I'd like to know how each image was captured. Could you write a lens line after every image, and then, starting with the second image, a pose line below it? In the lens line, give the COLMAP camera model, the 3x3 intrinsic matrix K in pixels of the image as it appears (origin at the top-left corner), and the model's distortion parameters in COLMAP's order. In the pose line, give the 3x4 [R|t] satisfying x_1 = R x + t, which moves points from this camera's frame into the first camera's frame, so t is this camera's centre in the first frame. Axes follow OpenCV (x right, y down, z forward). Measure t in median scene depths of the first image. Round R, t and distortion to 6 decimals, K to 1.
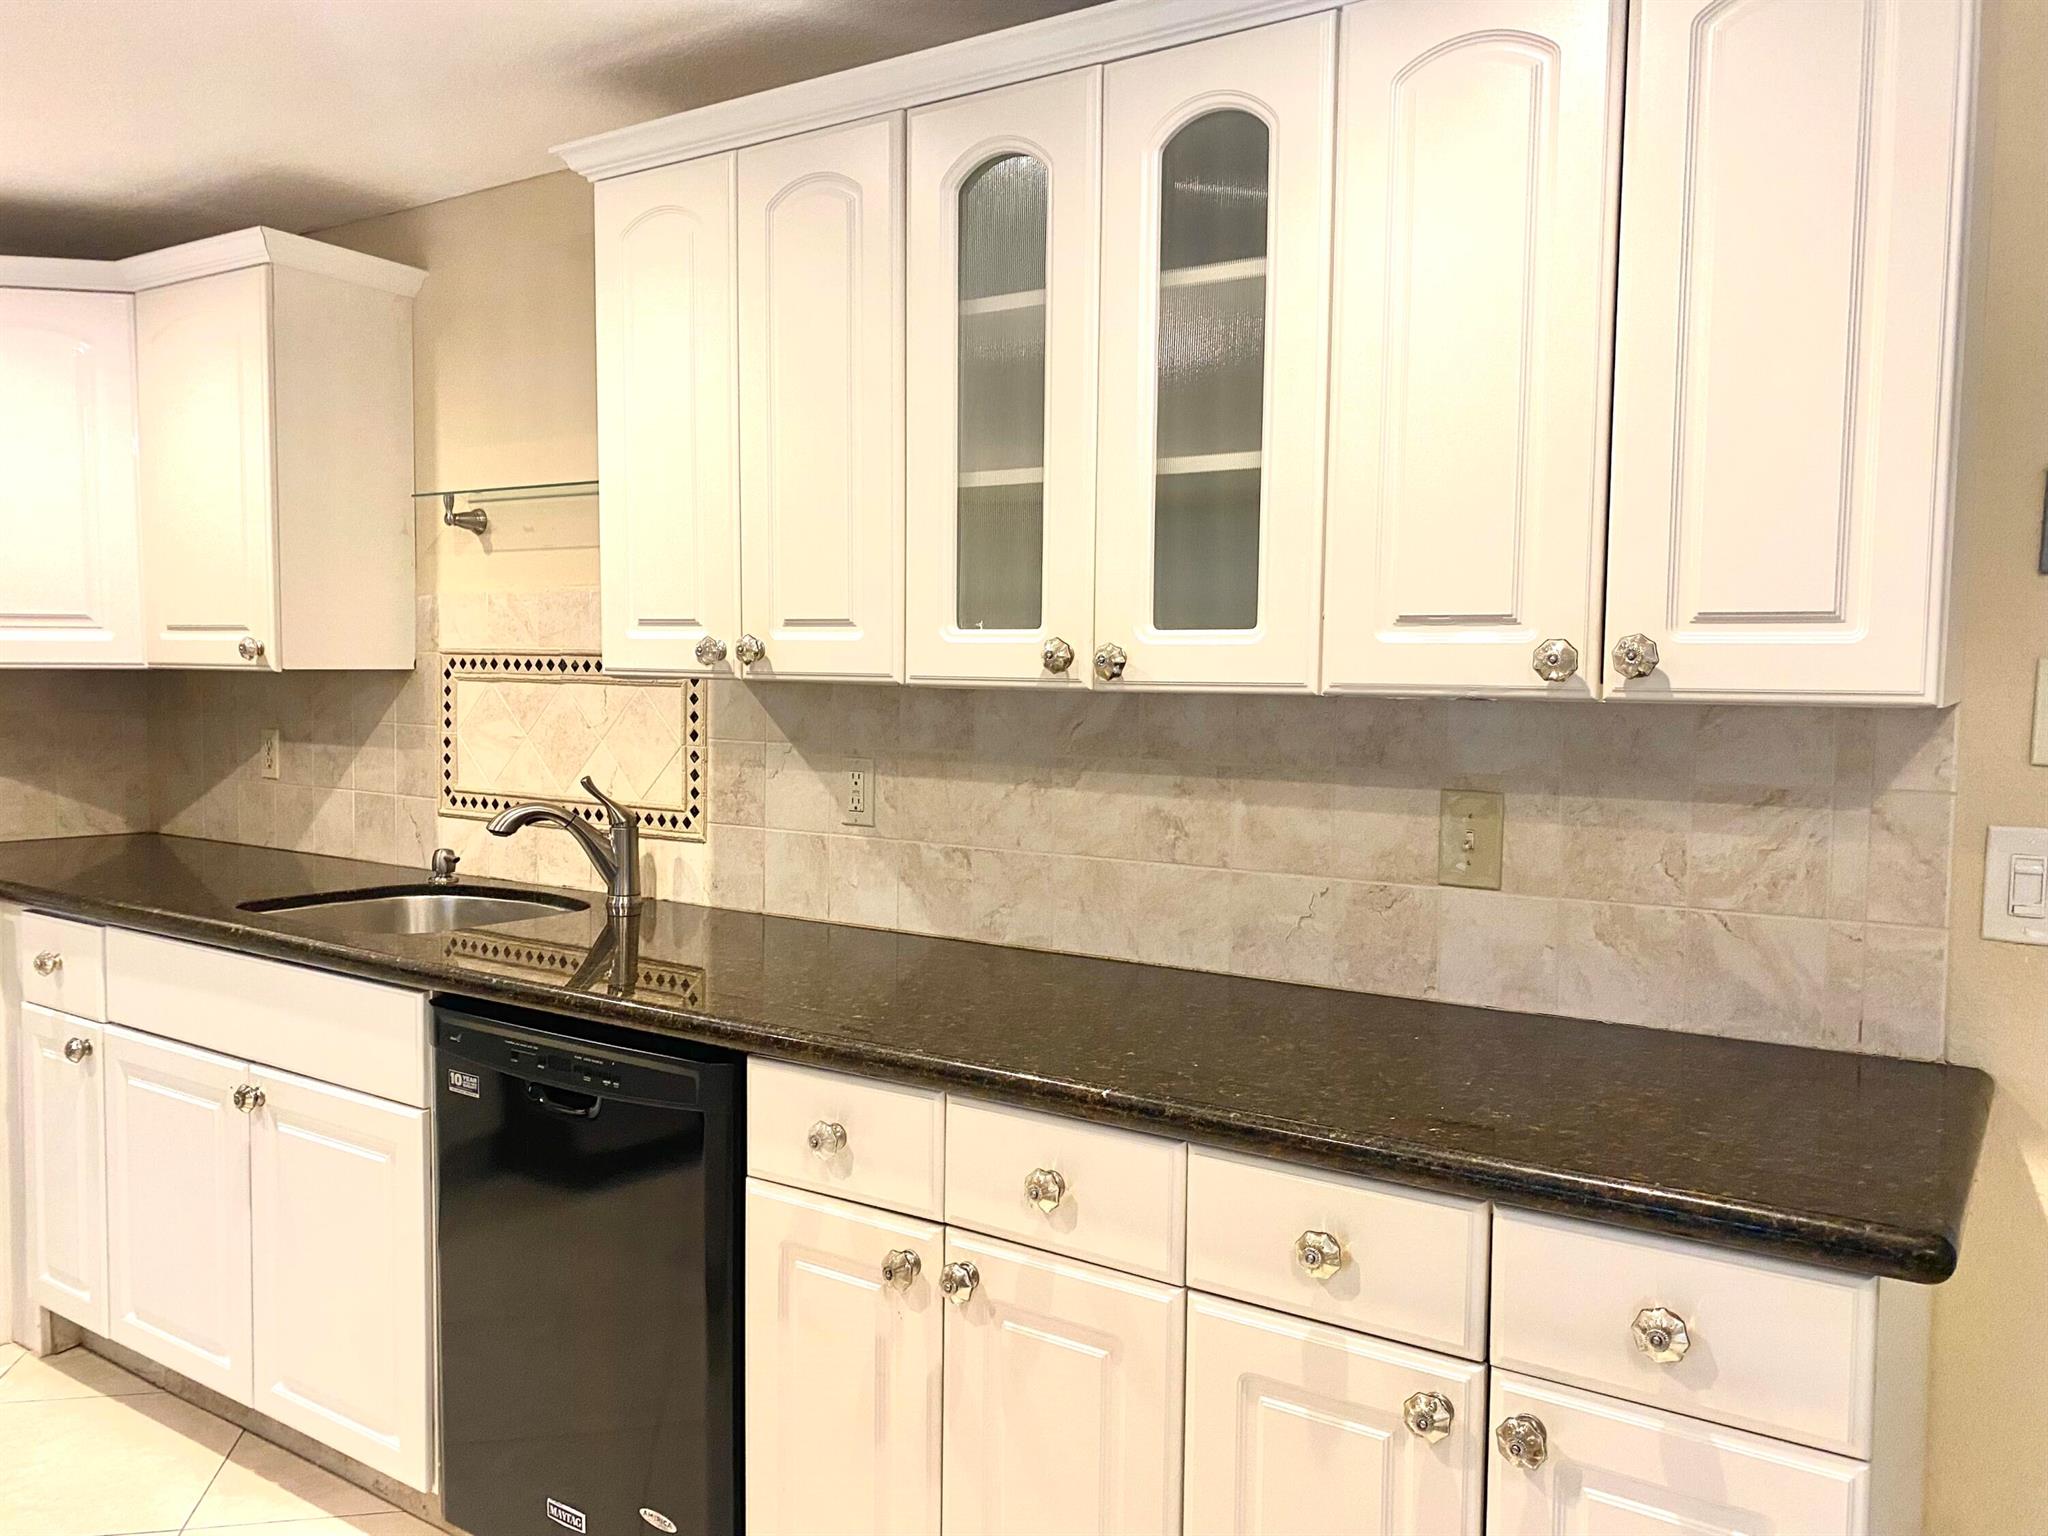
lens RADIAL K [[1554.5, 0, 1024.0], [0, 1554.5, 768.0], [0, 0, 1]] dist [0.045309, -0.076090]
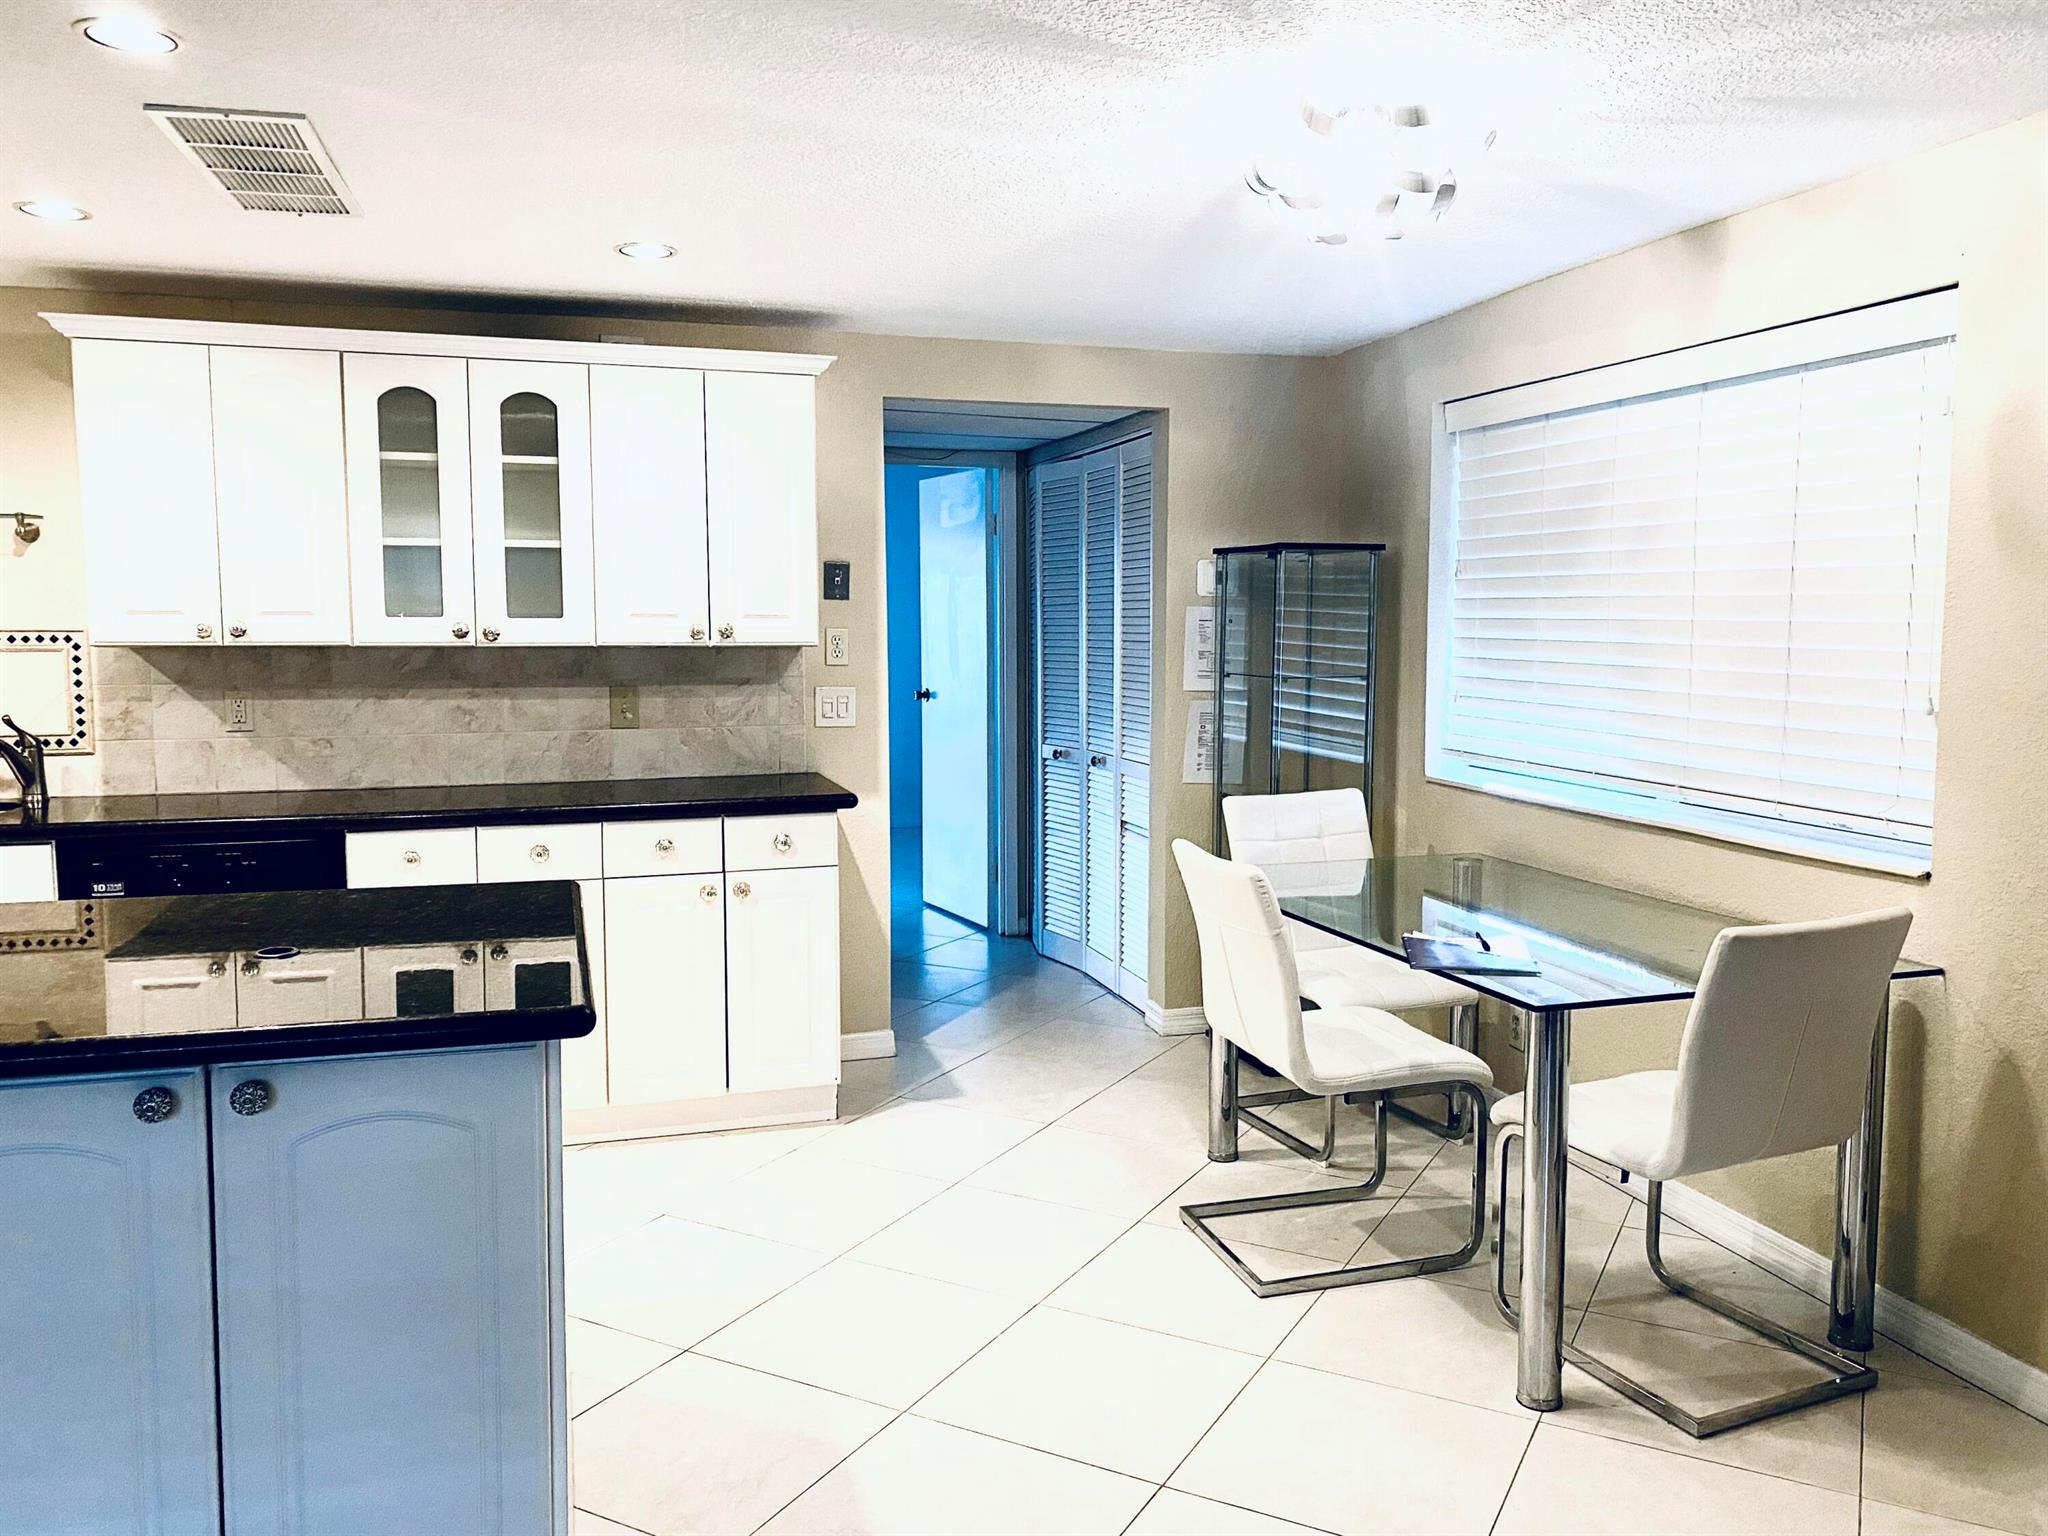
lens RADIAL K [[1554.5, 0, 1024.0], [0, 1554.5, 768.0], [0, 0, 1]] dist [0.045309, -0.076090]
pose [[0.642419, -0.086089, 0.761503, -0.949825], [0.055598, 0.996287, 0.065729, 0.014133], [-0.764334, 0.000113, 0.644820, -0.807741]]
